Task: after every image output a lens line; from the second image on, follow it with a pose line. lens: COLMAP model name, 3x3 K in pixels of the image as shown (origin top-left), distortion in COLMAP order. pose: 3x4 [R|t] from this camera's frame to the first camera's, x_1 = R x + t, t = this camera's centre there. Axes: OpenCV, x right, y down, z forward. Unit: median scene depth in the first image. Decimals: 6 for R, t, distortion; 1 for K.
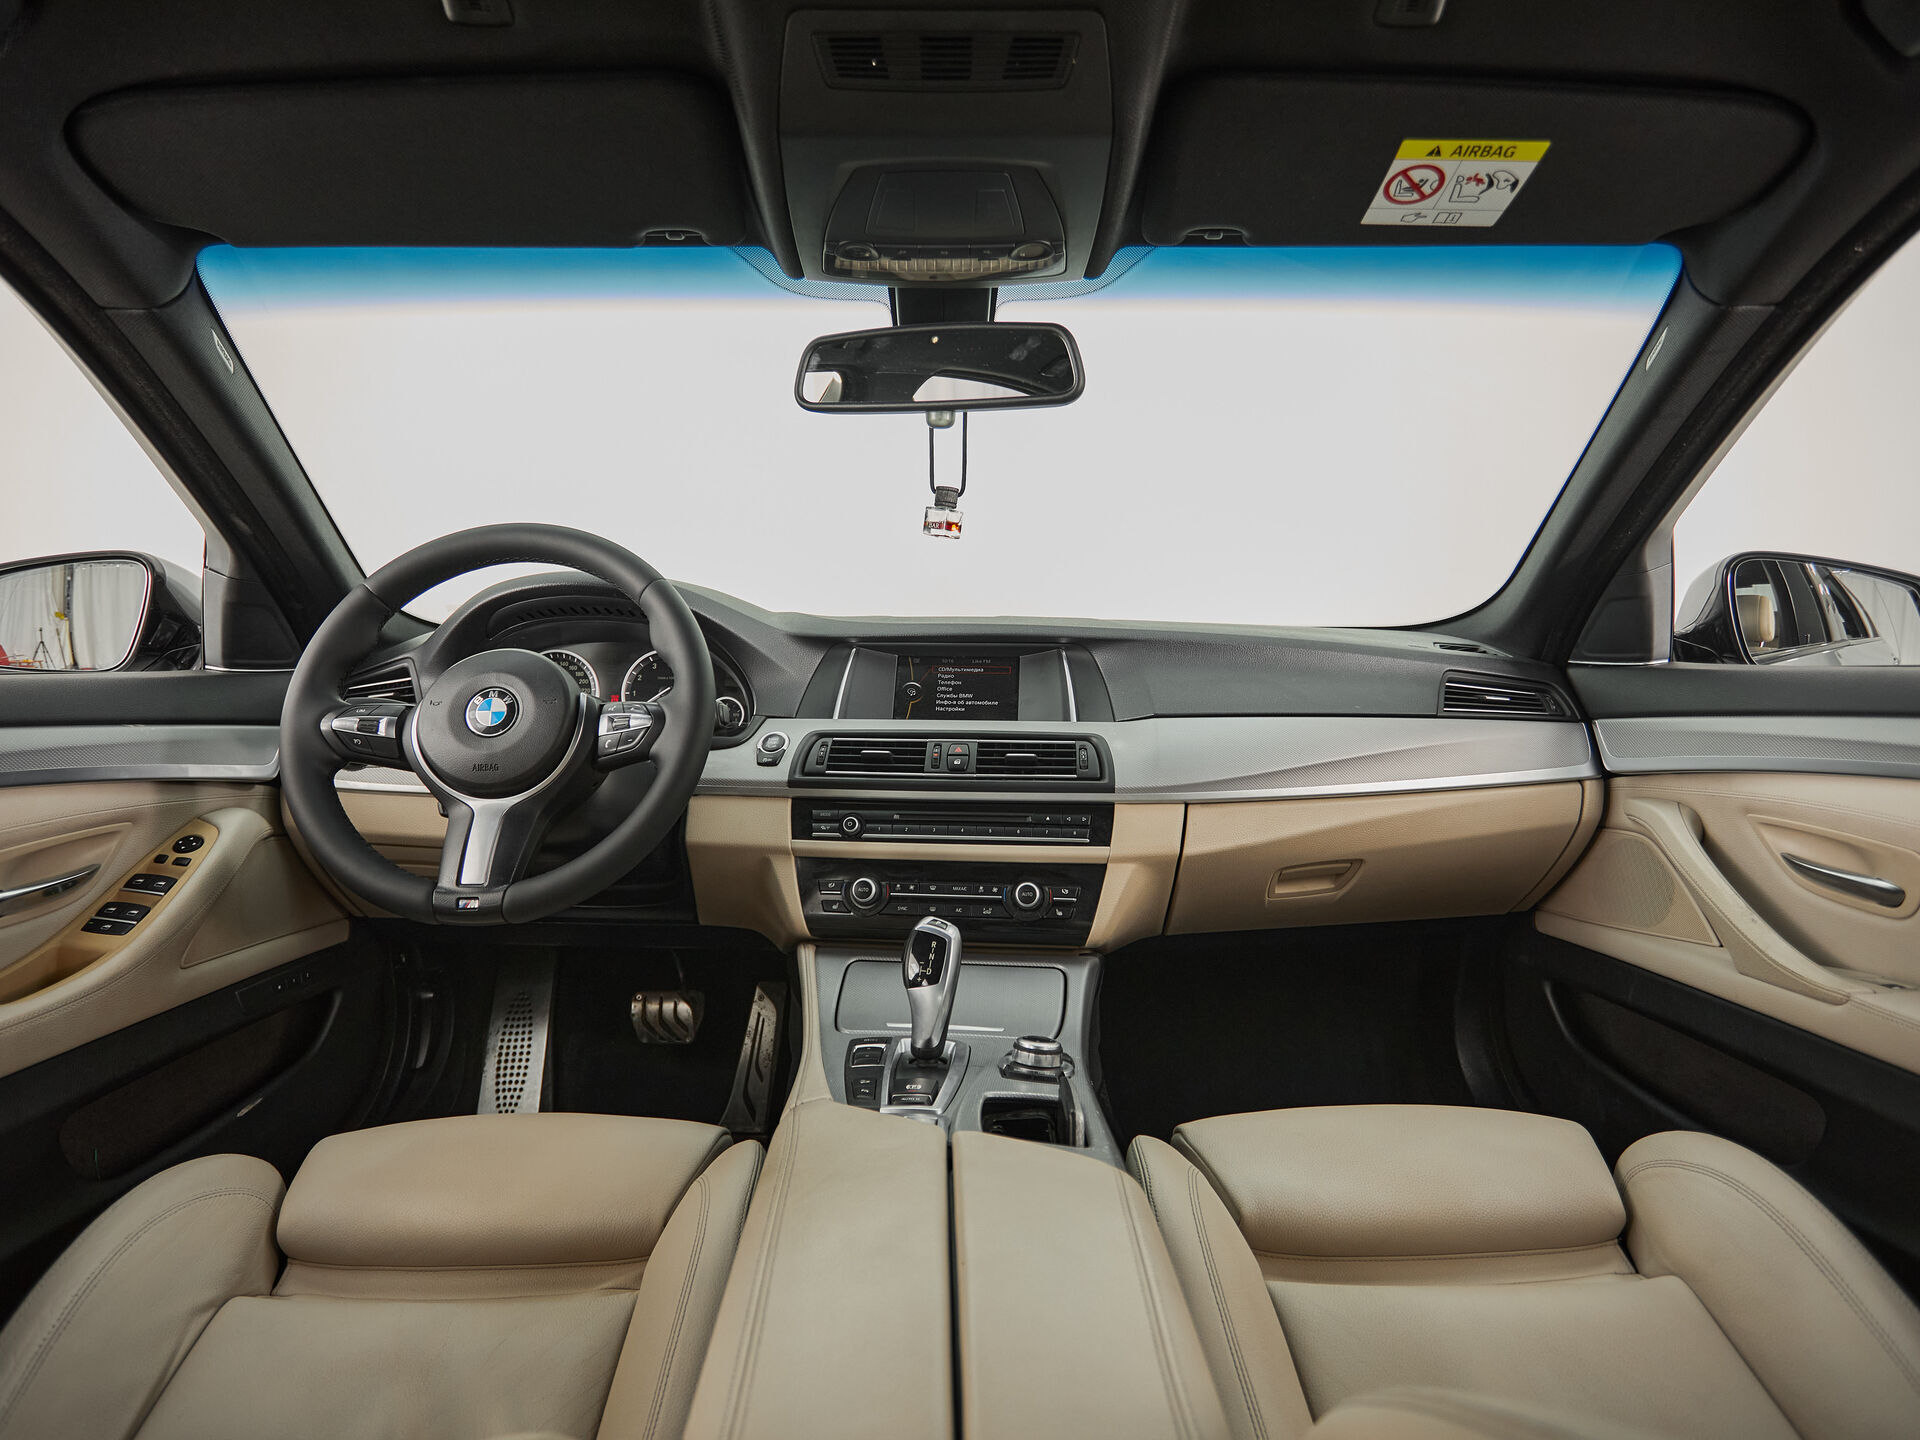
lens RADIAL K [[1023.5, 0, 947.1], [0, 1023.5, 724.2], [0, 0, 1]] dist [-0.001510, -0.001877]
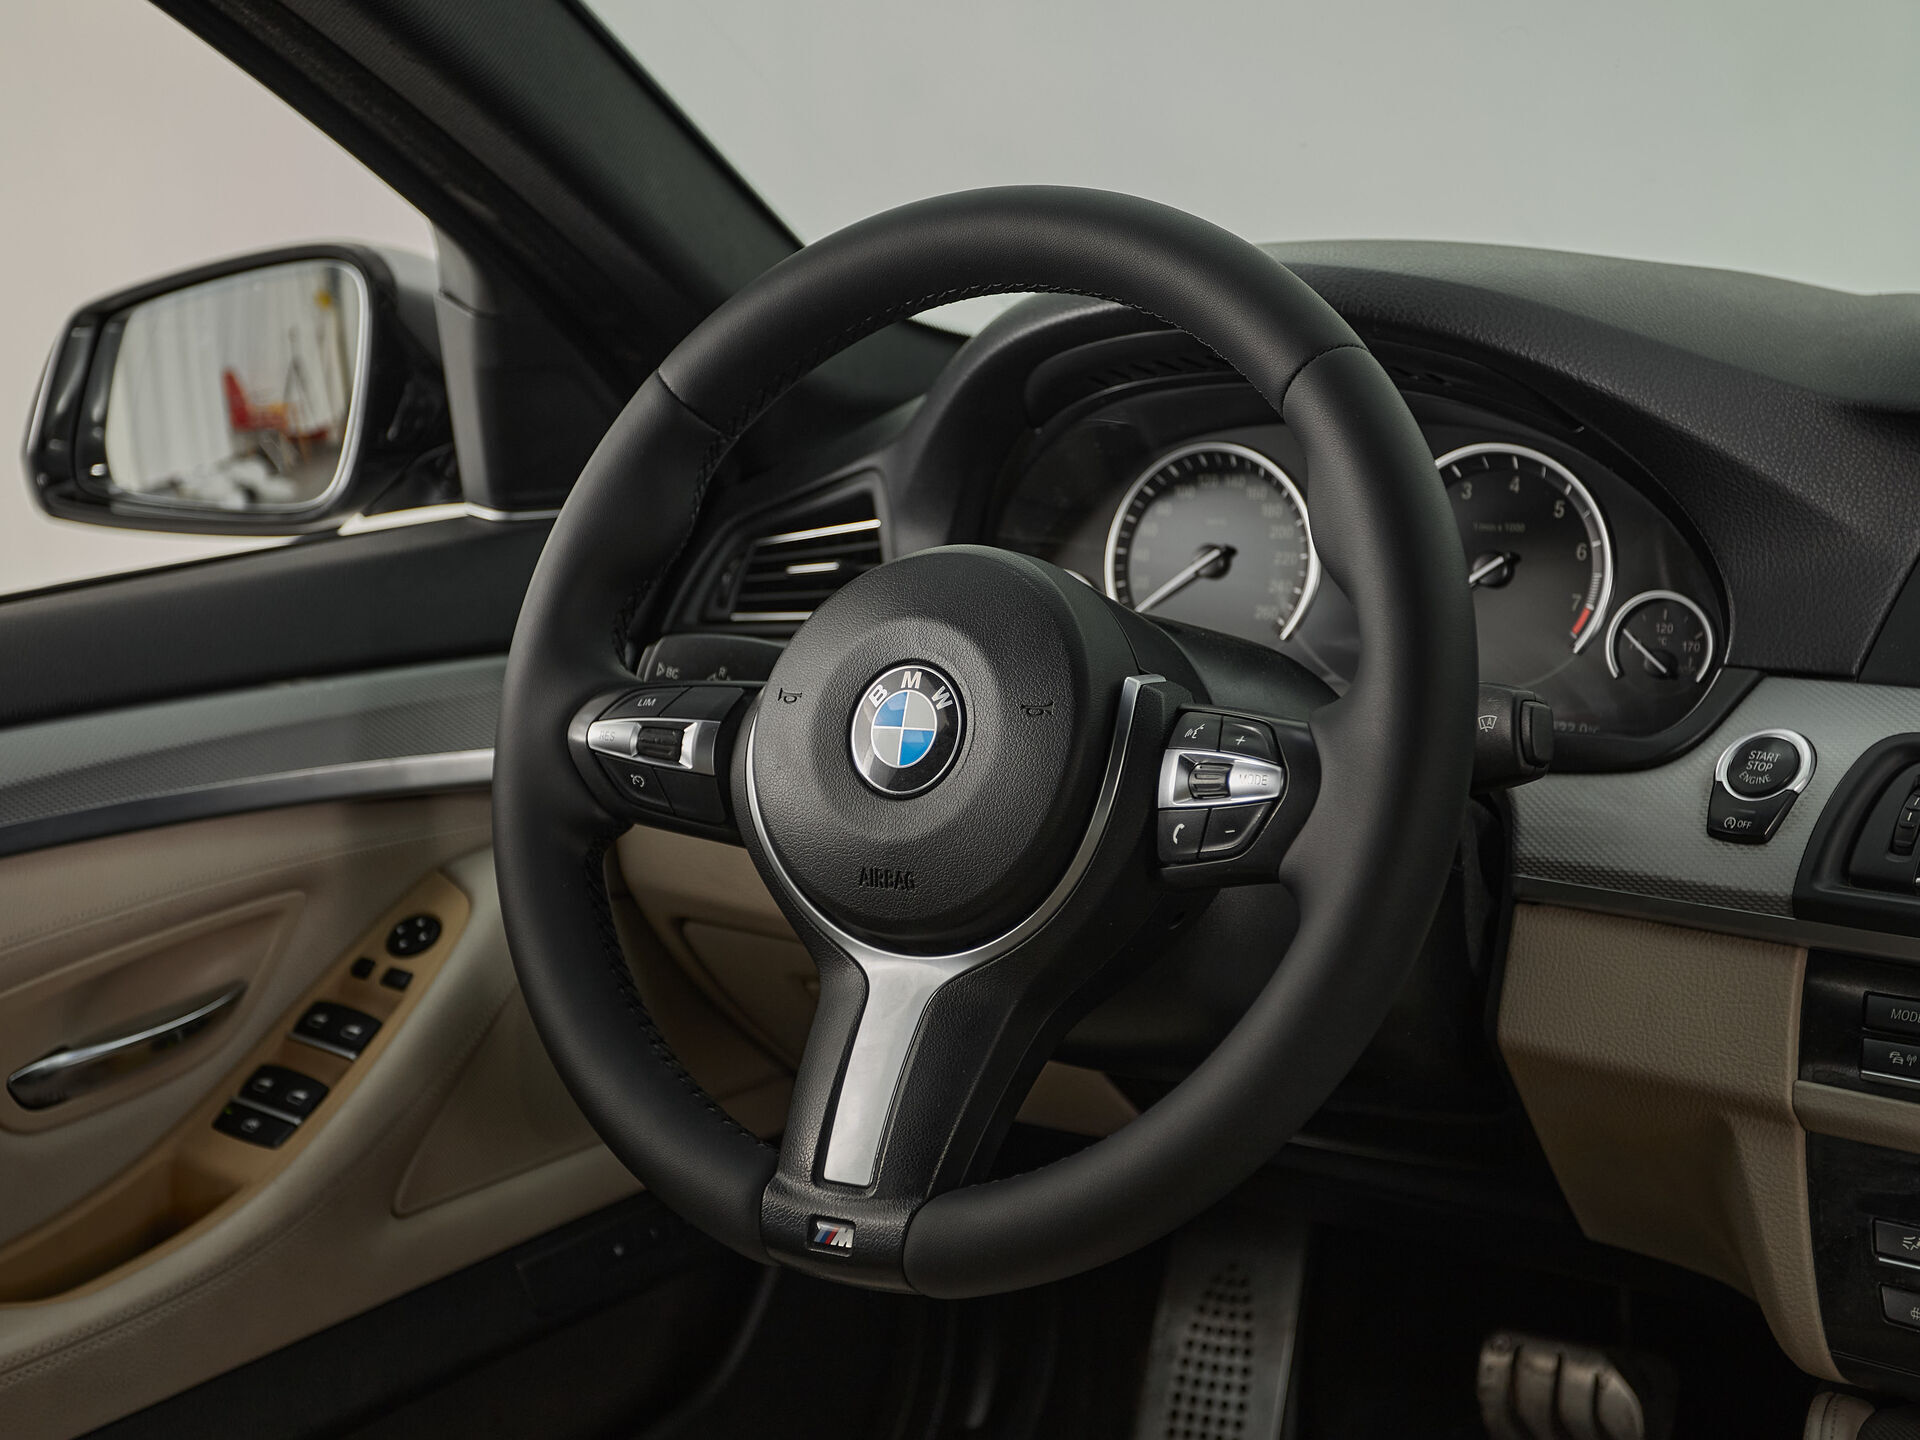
lens RADIAL K [[2860.2, 0, 908.1], [0, 2860.2, 733.0], [0, 0, 1]] dist [0.049679, 0.000000]
pose [[0.814887, 0.064047, -0.576070, 0.141695], [0.021647, 0.989820, 0.140668, -0.135251], [0.579215, -0.127099, 0.805205, 0.123551]]
